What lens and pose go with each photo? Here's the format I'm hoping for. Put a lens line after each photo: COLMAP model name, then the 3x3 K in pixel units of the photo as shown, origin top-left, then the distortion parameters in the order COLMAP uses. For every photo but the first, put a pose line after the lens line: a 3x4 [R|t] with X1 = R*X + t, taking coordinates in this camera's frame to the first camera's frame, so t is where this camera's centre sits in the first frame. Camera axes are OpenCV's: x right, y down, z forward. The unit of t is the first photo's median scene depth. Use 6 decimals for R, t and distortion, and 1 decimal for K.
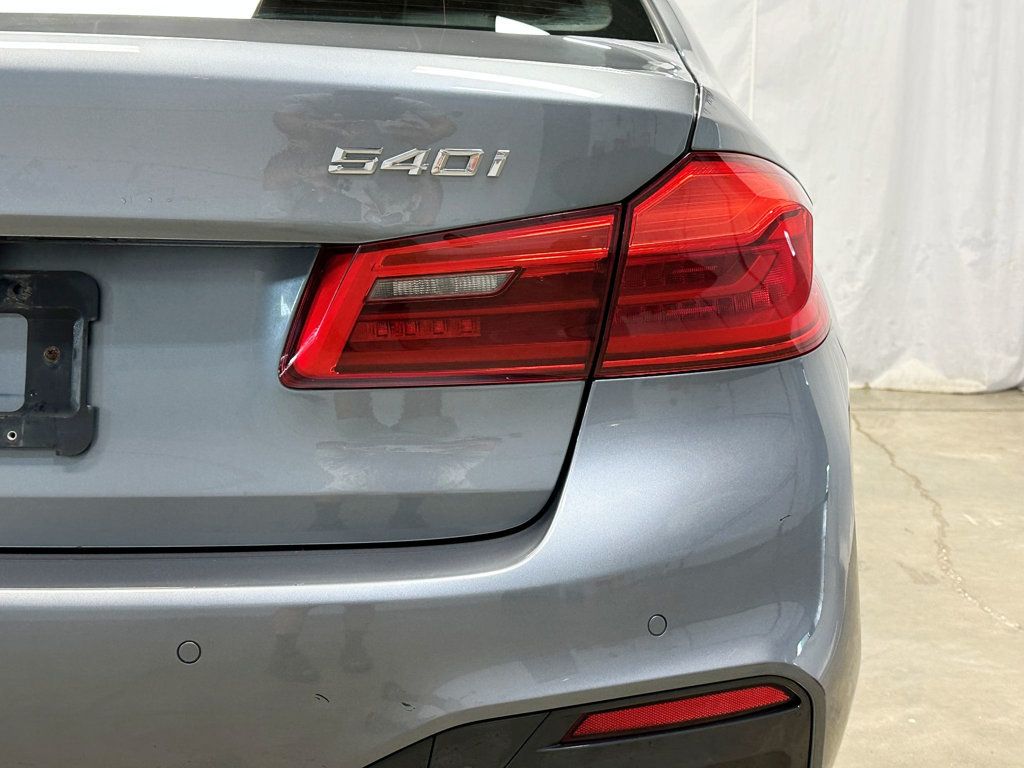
lens RADIAL K [[1345.5, 0, 511.2], [0, 1345.5, 382.3], [0, 0, 1]] dist [0.141566, 0.000000]
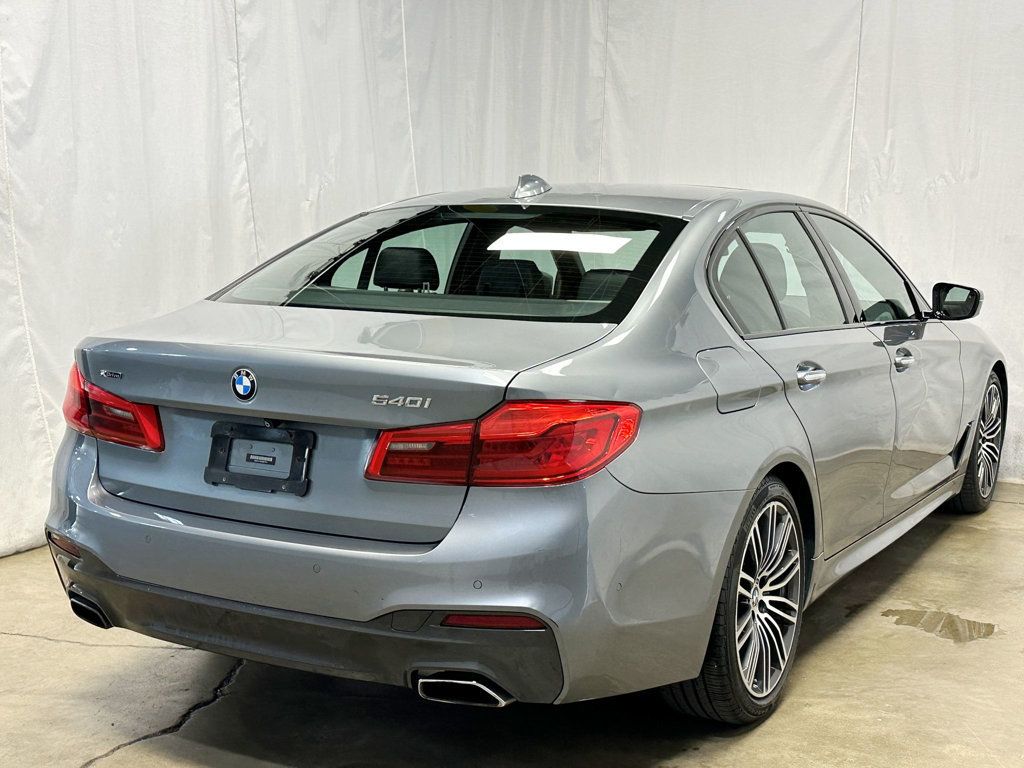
lens RADIAL K [[1345.5, 0, 508.1], [0, 1345.5, 388.7], [0, 0, 1]] dist [0.141566, 0.000000]
pose [[0.861722, 0.057277, -0.504137, 1.436564], [-0.078904, 0.996647, -0.021637, -0.140447], [0.501208, 0.058424, 0.863352, -1.205333]]
